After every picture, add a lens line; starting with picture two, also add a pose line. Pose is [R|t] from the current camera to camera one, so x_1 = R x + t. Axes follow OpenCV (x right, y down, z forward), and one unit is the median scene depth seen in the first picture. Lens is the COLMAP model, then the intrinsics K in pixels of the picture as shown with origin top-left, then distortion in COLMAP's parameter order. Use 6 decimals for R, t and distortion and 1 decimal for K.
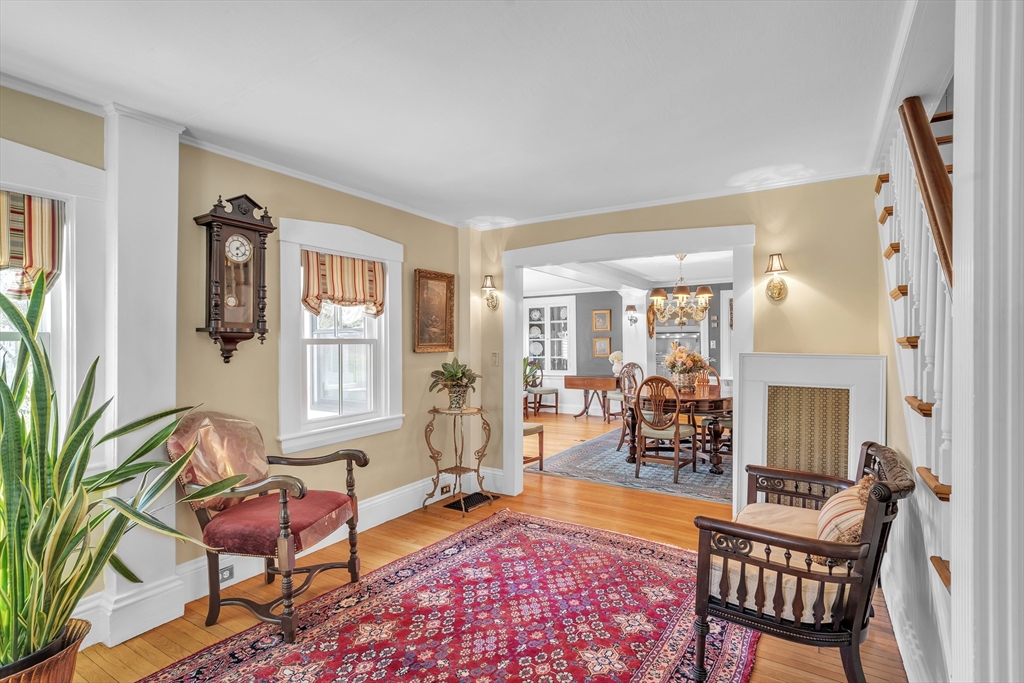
lens RADIAL K [[498.2, 0, 505.1], [0, 498.2, 343.8], [0, 0, 1]] dist [-0.002917, 0.000192]
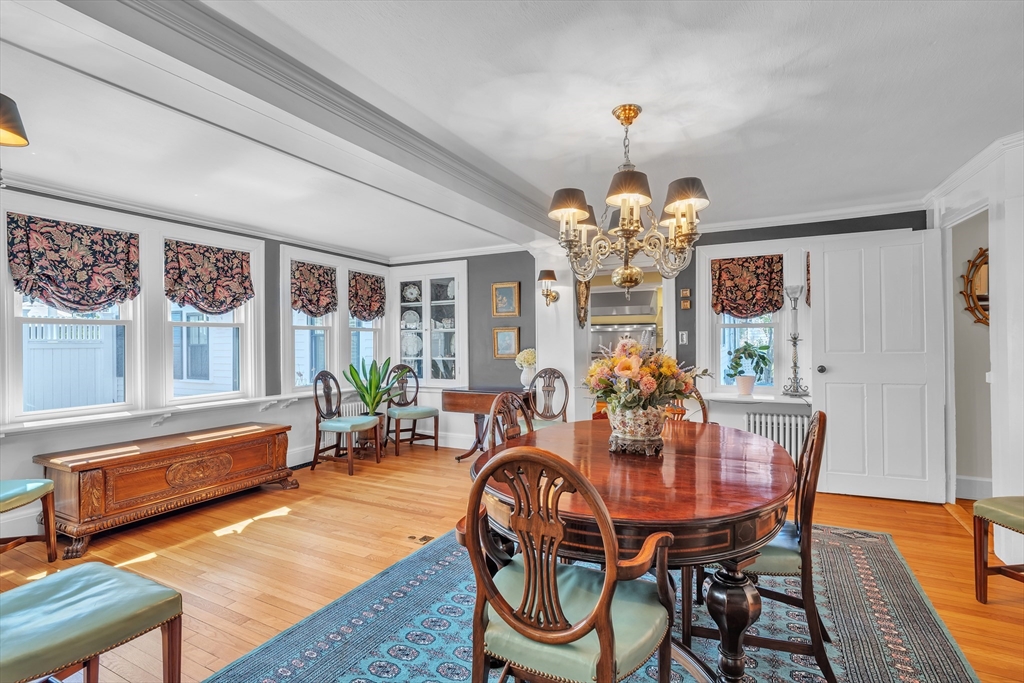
lens RADIAL K [[498.2, 0, 505.1], [0, 498.2, 343.8], [0, 0, 1]] dist [-0.002917, 0.000192]
pose [[0.996199, -0.000465, 0.087106, 0.267949], [-0.000181, 0.999973, 0.007409, 0.007227], [-0.087107, -0.007396, 0.996171, 0.740912]]
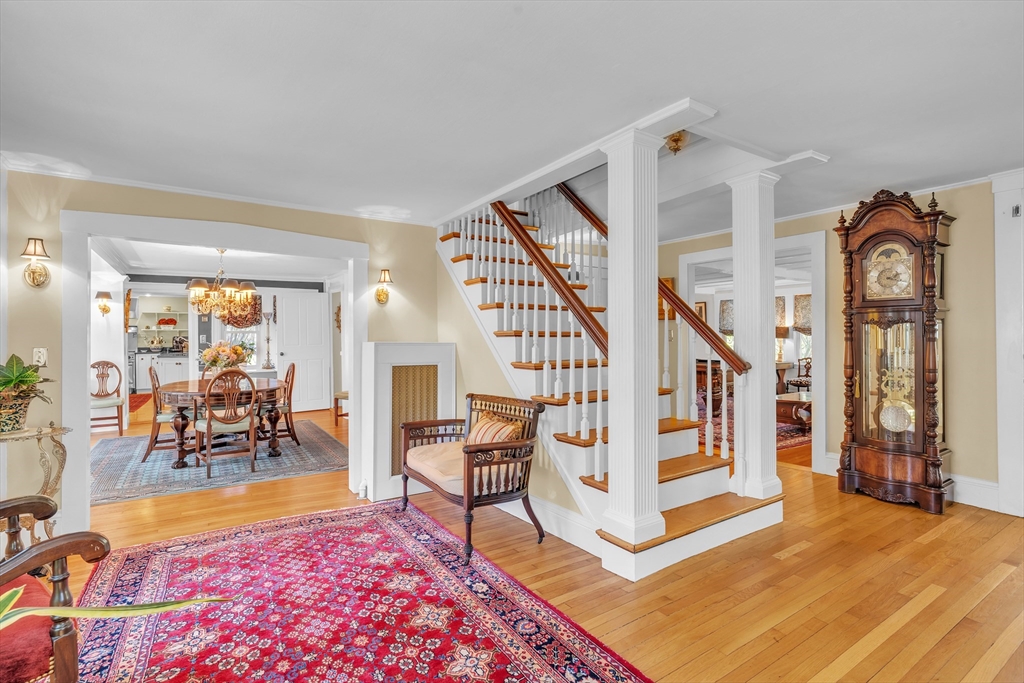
lens RADIAL K [[485.3, 0, 505.4], [0, 485.3, 330.8], [0, 0, 1]] dist [-0.000022, 0.000331]
pose [[0.418697, 0.014018, 0.908018, -0.349498], [0.004325, 0.999839, -0.017431, 0.007596], [-0.908116, 0.011226, 0.418568, 0.101268]]
